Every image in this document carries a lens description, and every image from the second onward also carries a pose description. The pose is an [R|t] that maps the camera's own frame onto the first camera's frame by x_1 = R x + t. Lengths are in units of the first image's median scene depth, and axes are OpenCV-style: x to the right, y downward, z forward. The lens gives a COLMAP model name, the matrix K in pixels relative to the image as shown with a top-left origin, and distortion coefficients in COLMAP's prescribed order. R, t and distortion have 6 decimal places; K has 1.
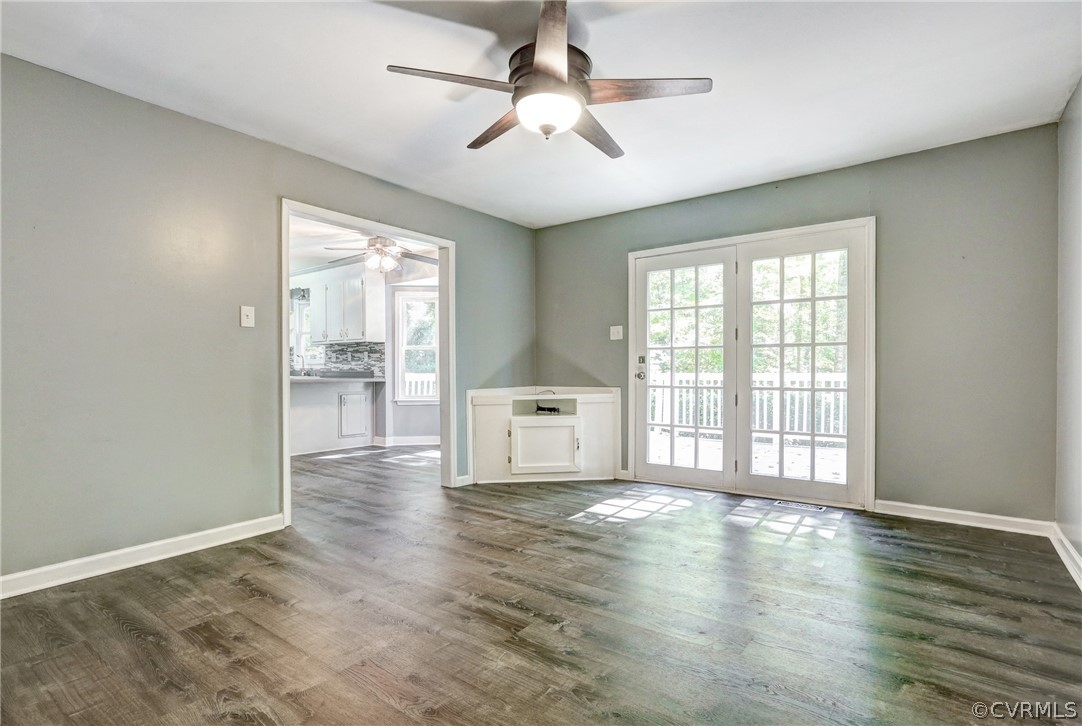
lens RADIAL K [[524.2, 0, 541.1], [0, 524.2, 372.0], [0, 0, 1]] dist [-0.020780, 0.003934]
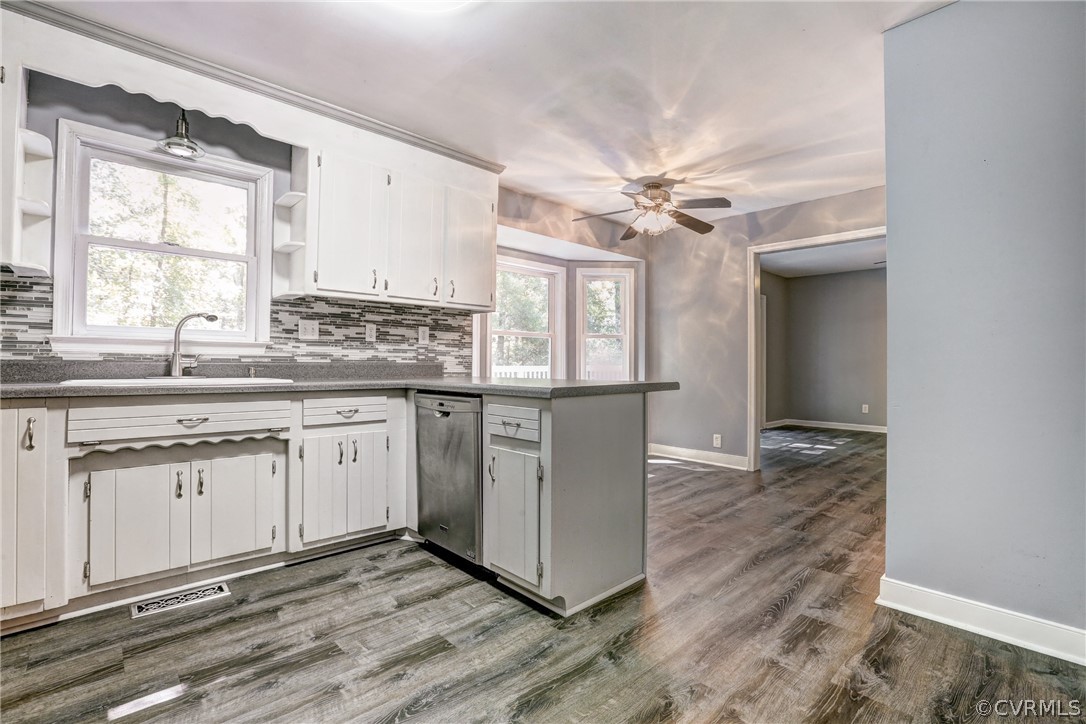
lens RADIAL K [[498.7, 0, 549.1], [0, 498.7, 358.3], [0, 0, 1]] dist [-0.023656, 0.006158]
pose [[0.178384, 0.007498, 0.983932, -1.343657], [-0.007985, 0.999949, -0.006173, -0.008658], [-0.983928, -0.006756, 0.178435, 1.322759]]
